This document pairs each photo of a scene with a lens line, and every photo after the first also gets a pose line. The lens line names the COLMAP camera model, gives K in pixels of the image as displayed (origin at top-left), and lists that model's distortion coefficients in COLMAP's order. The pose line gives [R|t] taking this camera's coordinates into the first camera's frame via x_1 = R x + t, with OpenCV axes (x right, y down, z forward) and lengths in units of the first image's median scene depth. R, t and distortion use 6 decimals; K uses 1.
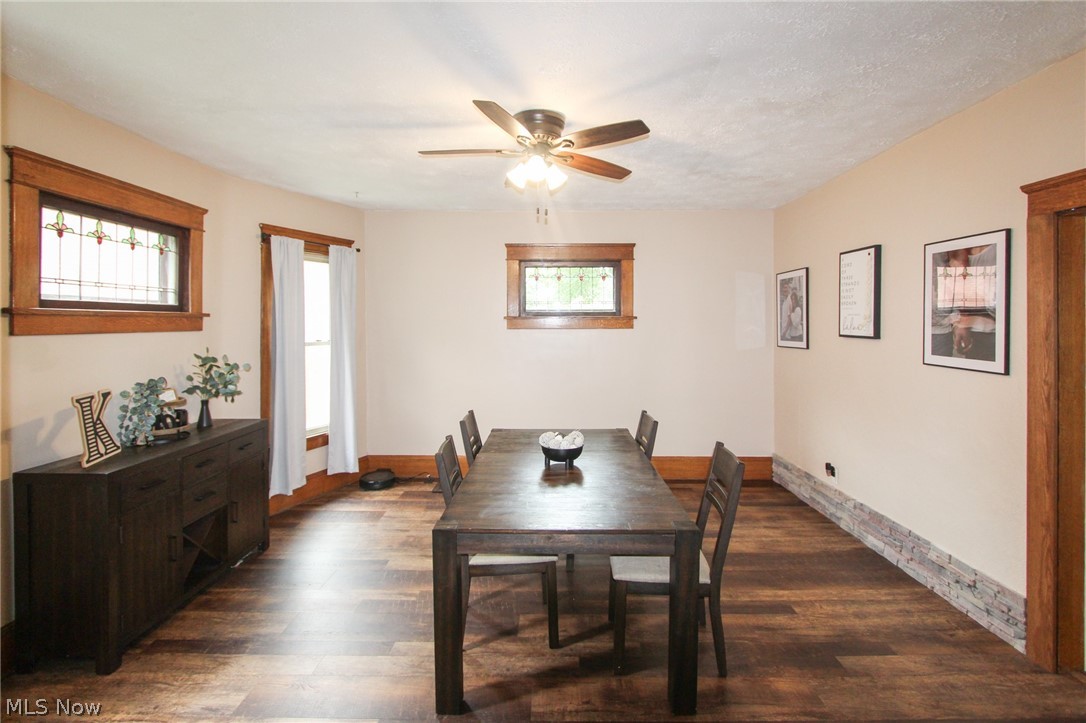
lens RADIAL K [[520.3, 0, 536.8], [0, 520.3, 328.5], [0, 0, 1]] dist [-0.009218, 0.001831]
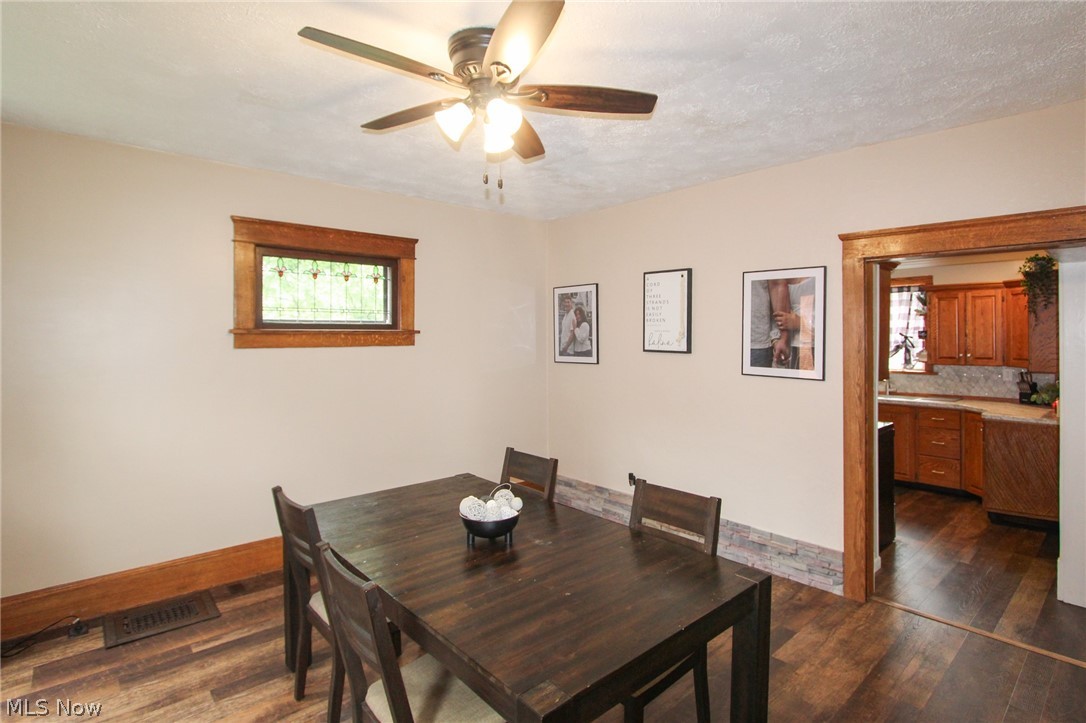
lens RADIAL K [[560.7, 0, 583.8], [0, 560.7, 337.5], [0, 0, 1]] dist [-0.003625, 0.000758]
pose [[0.714810, -0.001670, 0.699317, -0.352670], [0.006279, 0.999972, -0.004029, -0.010661], [-0.699291, 0.007271, 0.714800, 0.313750]]
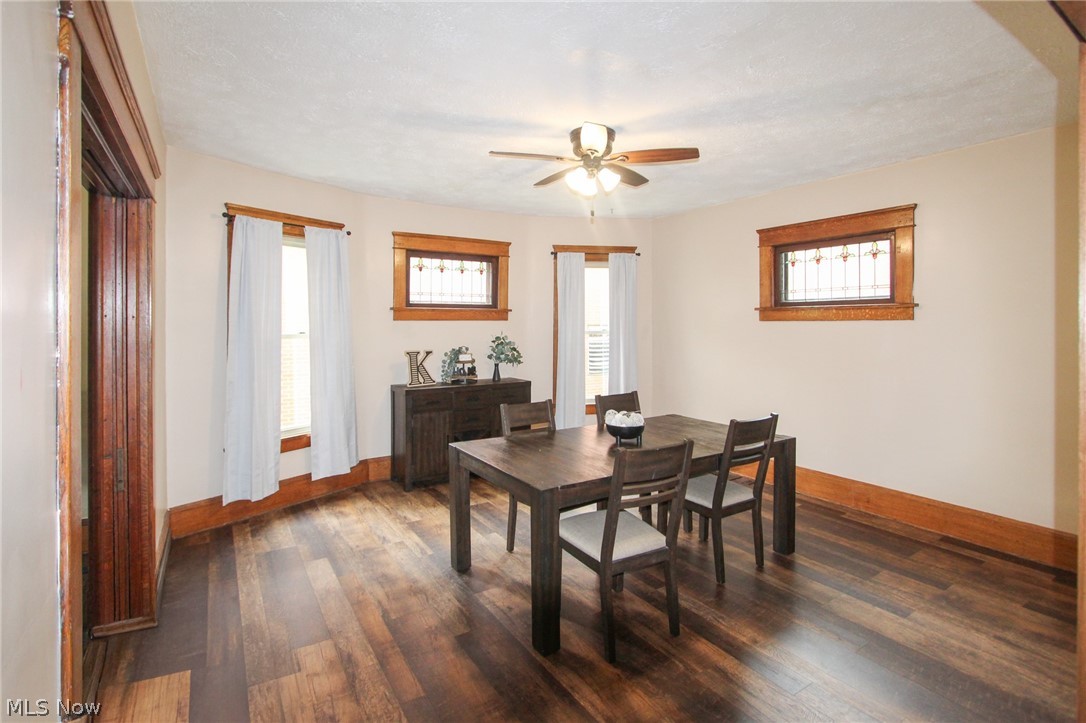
lens RADIAL K [[520.3, 0, 525.9], [0, 520.3, 326.2], [0, 0, 1]] dist [-0.009218, 0.001831]
pose [[0.533995, 0.006883, -0.845459, 0.782725], [-0.010062, 0.999948, 0.001785, 0.020192], [0.845428, 0.007554, 0.534037, 0.231850]]
